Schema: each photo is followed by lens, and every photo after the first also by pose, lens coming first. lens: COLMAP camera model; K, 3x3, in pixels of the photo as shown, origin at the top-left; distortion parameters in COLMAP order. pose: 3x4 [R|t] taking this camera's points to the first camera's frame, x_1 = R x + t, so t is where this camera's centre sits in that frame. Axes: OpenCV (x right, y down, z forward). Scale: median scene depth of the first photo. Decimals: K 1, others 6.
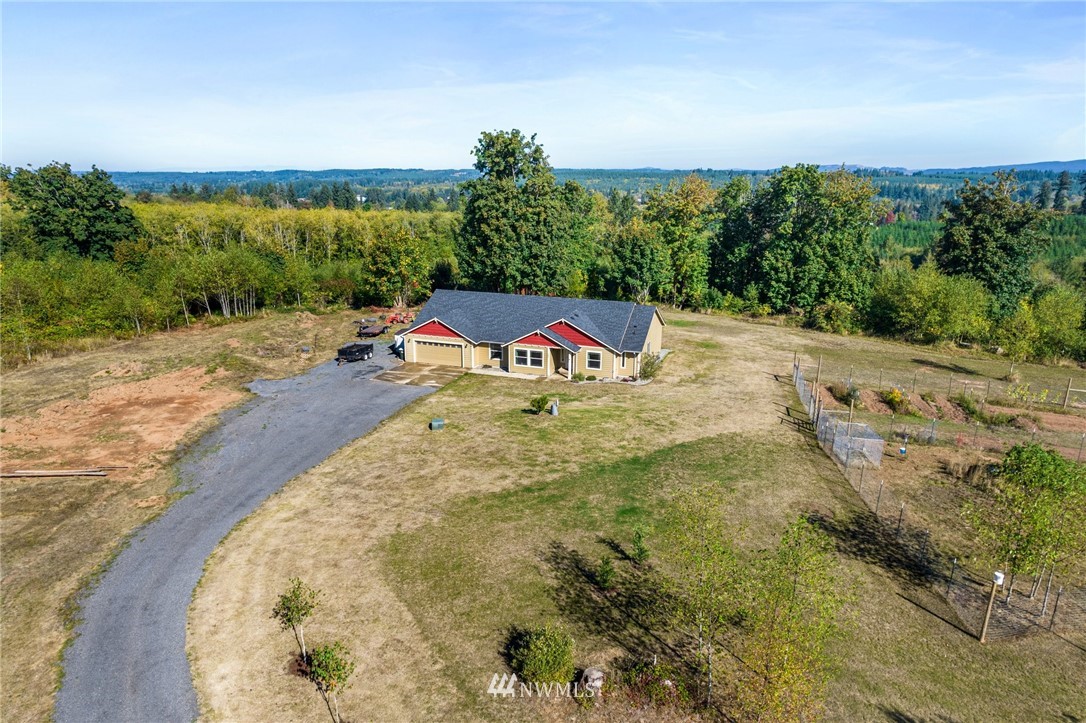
lens RADIAL K [[730.5, 0, 543.0], [0, 730.5, 361.5], [0, 0, 1]] dist [-0.077254, 0.075533]
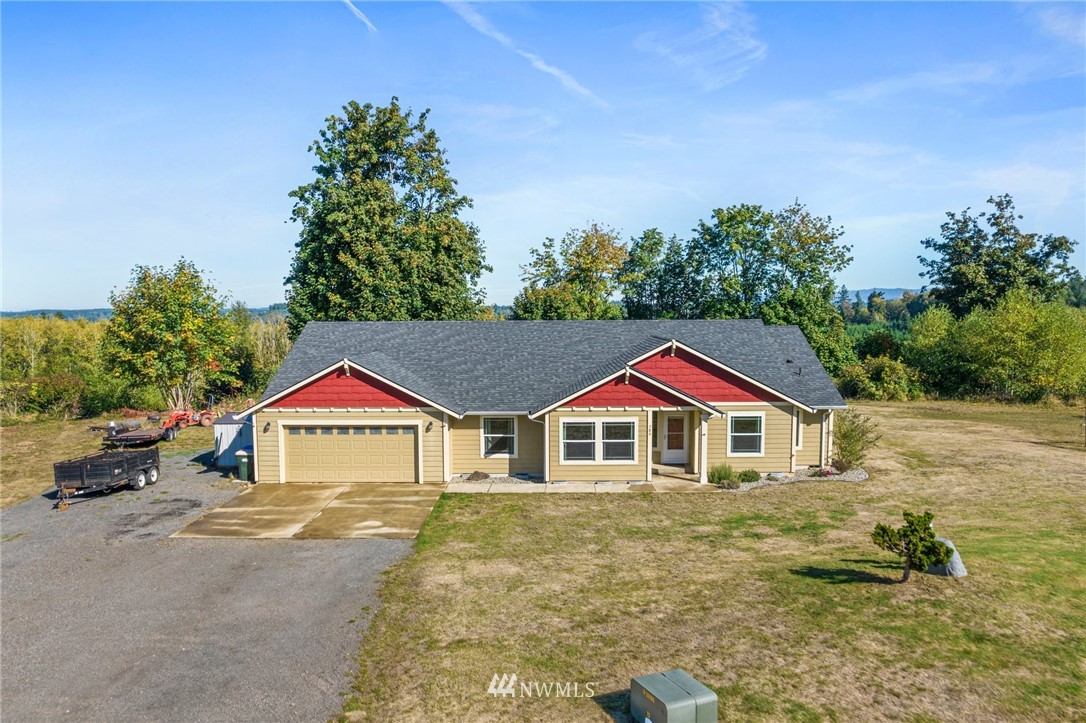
lens RADIAL K [[730.5, 0, 543.0], [0, 730.5, 361.5], [0, 0, 1]] dist [-0.077254, 0.075533]
pose [[0.943234, -0.031681, 0.330615, -0.145242], [0.095669, 0.979166, -0.179112, 0.017063], [-0.318053, 0.200574, 0.926613, 0.499503]]
